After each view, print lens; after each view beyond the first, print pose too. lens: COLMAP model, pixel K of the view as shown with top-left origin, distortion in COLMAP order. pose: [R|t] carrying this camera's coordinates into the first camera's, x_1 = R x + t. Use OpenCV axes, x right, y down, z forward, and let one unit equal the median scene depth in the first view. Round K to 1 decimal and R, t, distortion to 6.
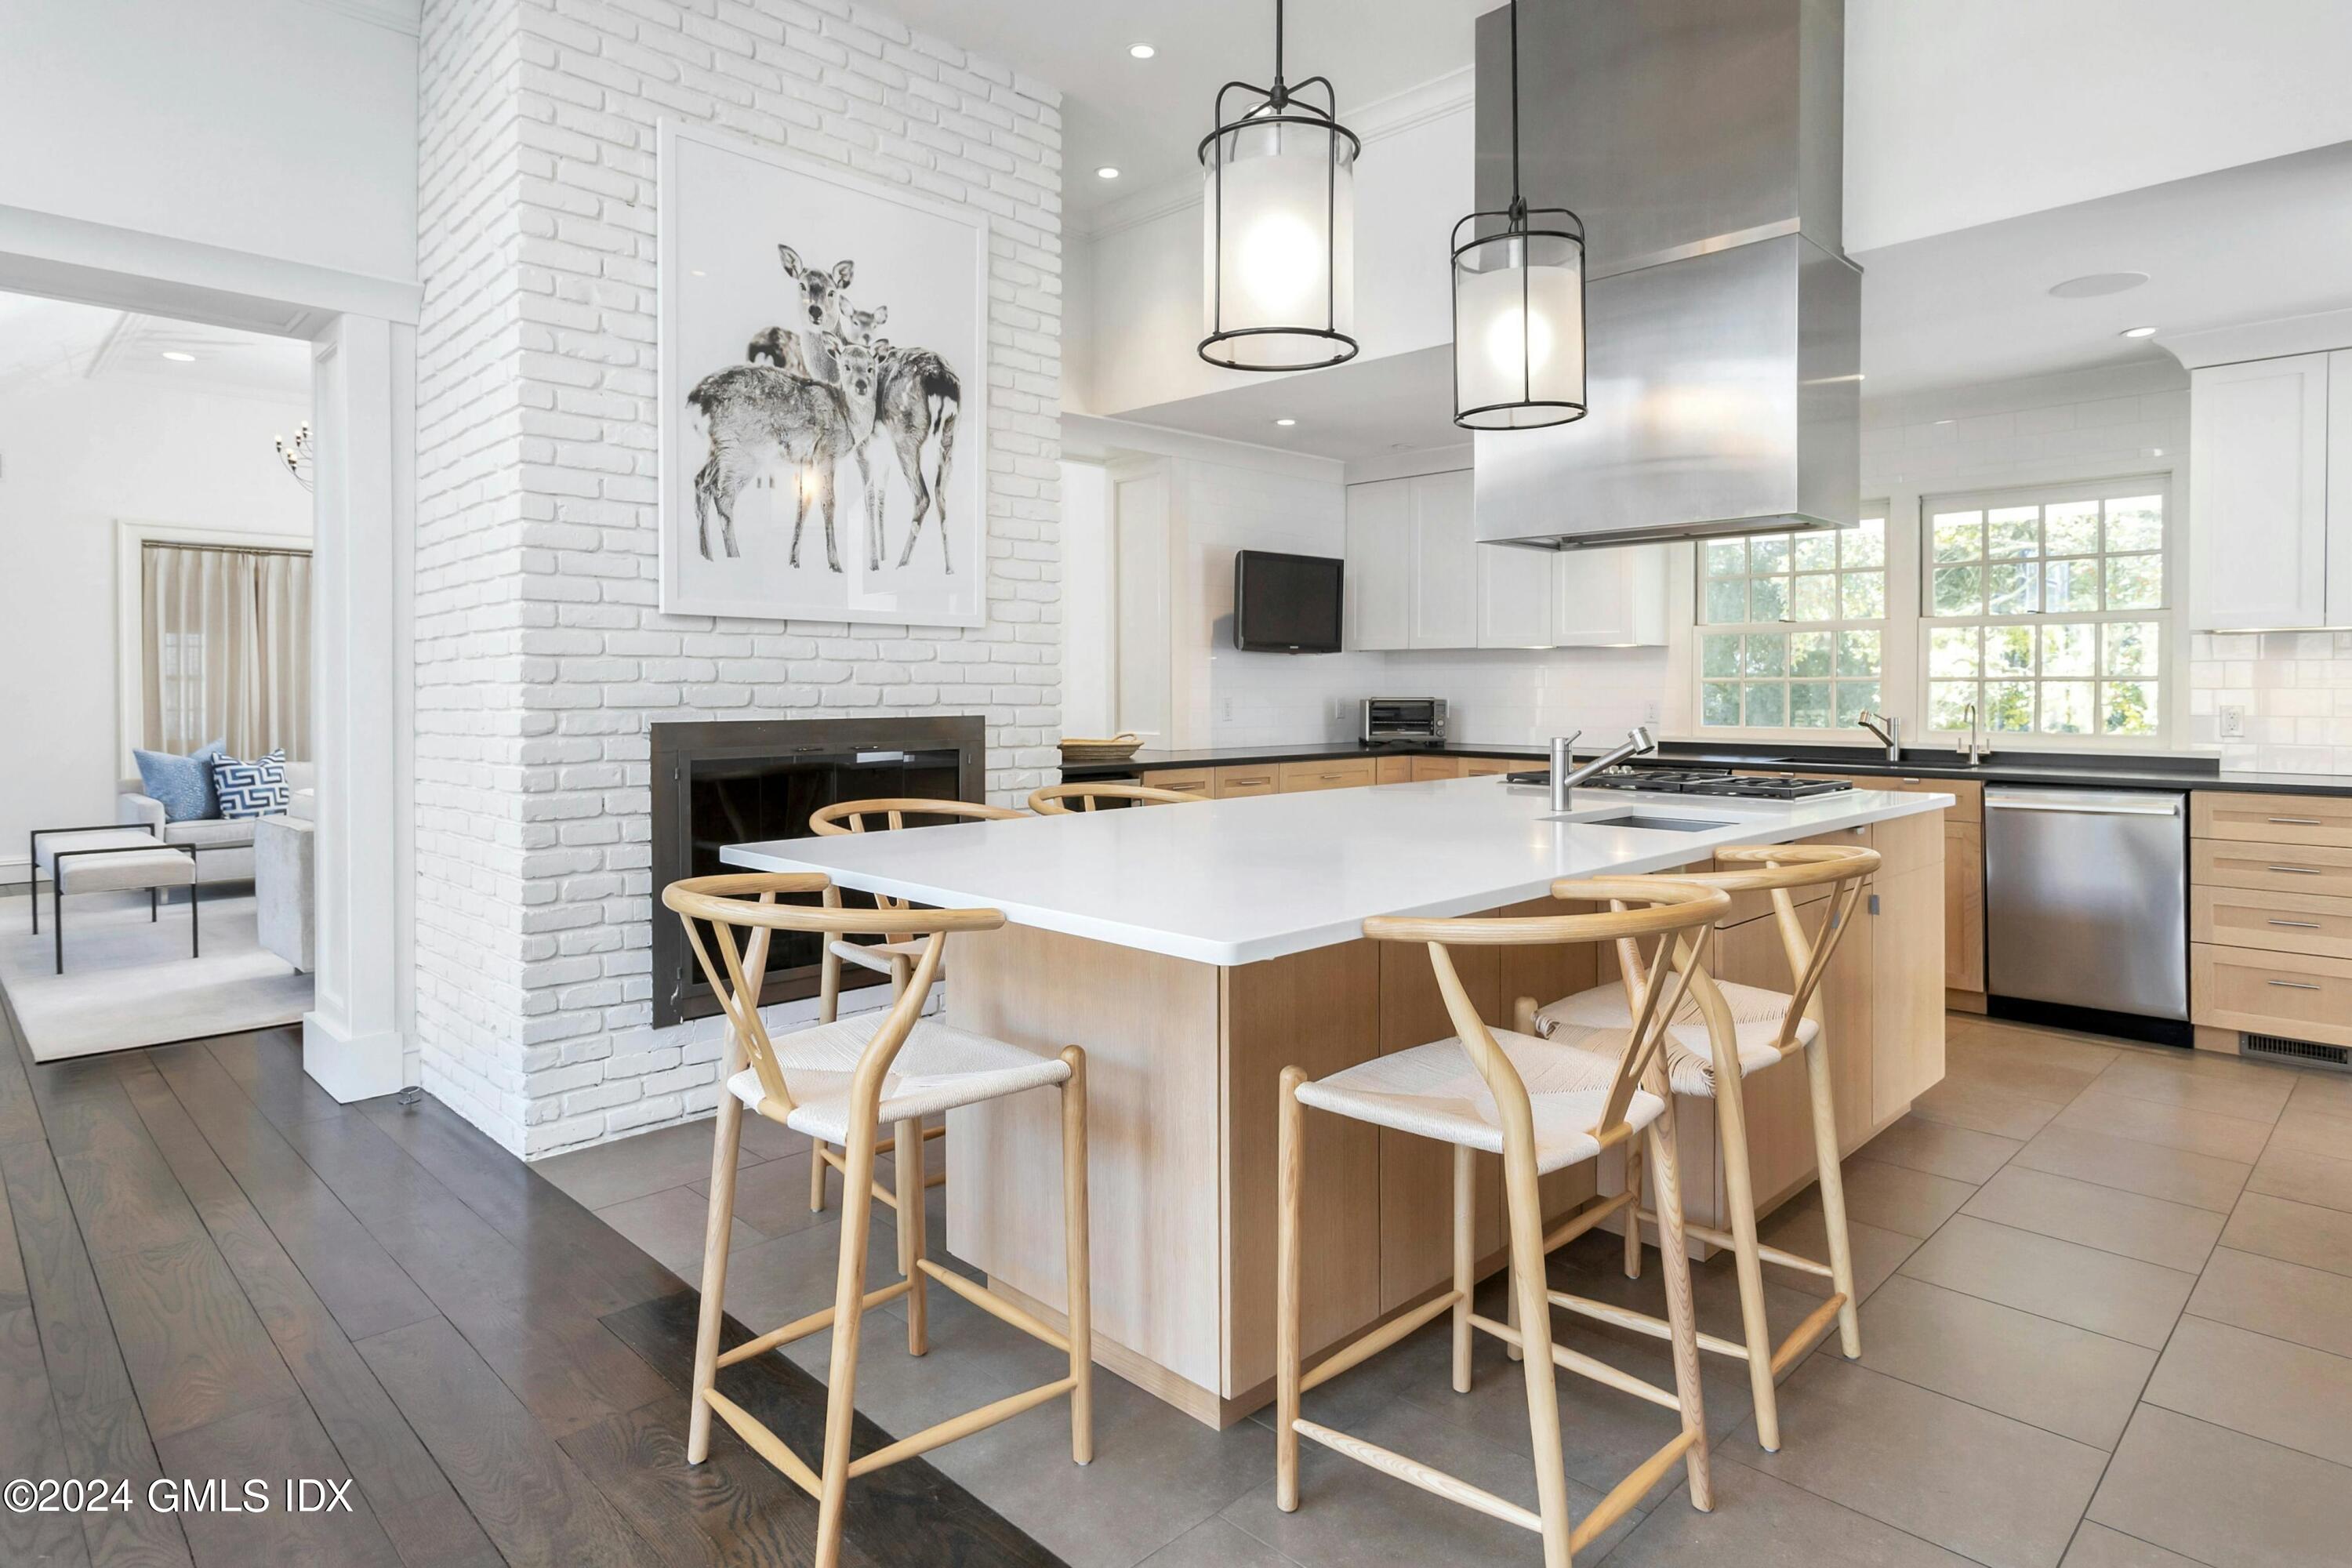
lens RADIAL K [[1293.2, 0, 1183.4], [0, 1293.2, 715.3], [0, 0, 1]] dist [-0.003020, -0.000198]
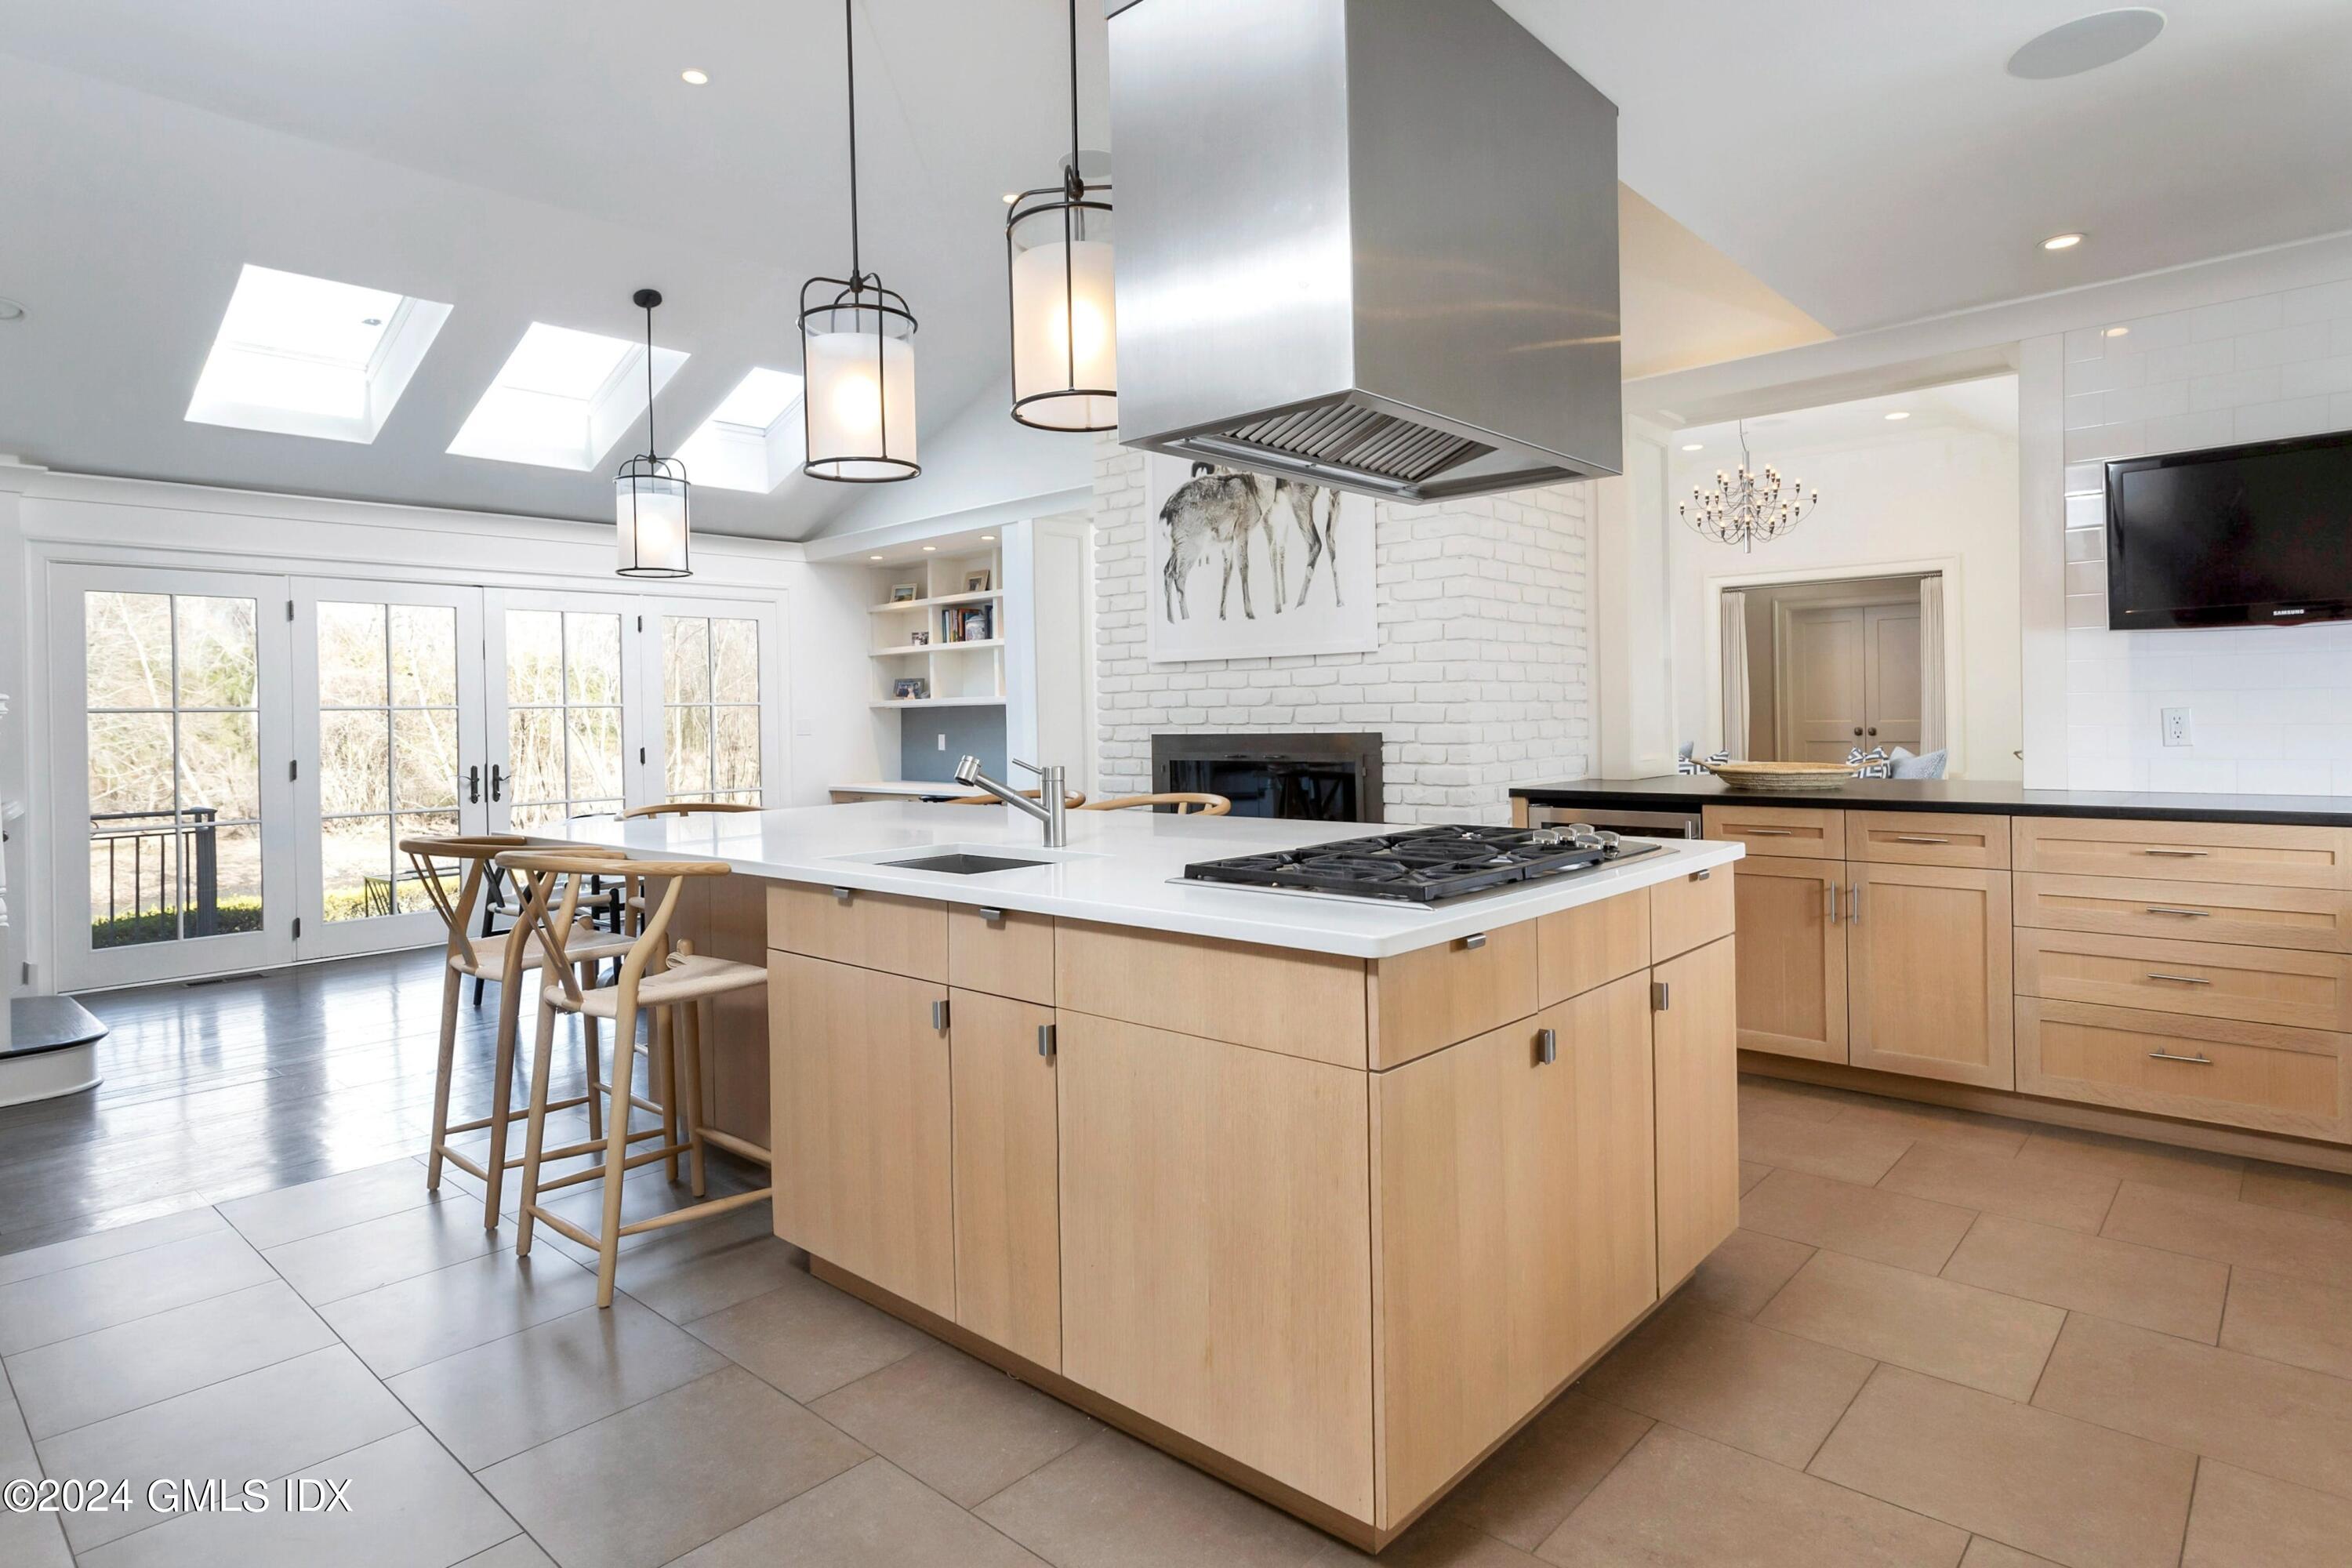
lens RADIAL K [[1293.2, 0, 1183.4], [0, 1293.2, 715.3], [0, 0, 1]] dist [-0.003020, -0.000198]
pose [[0.053428, -0.000027, -0.998572, 1.001529], [-0.001394, 0.999999, -0.000101, -0.015226], [0.998571, 0.001398, 0.053428, 0.863742]]
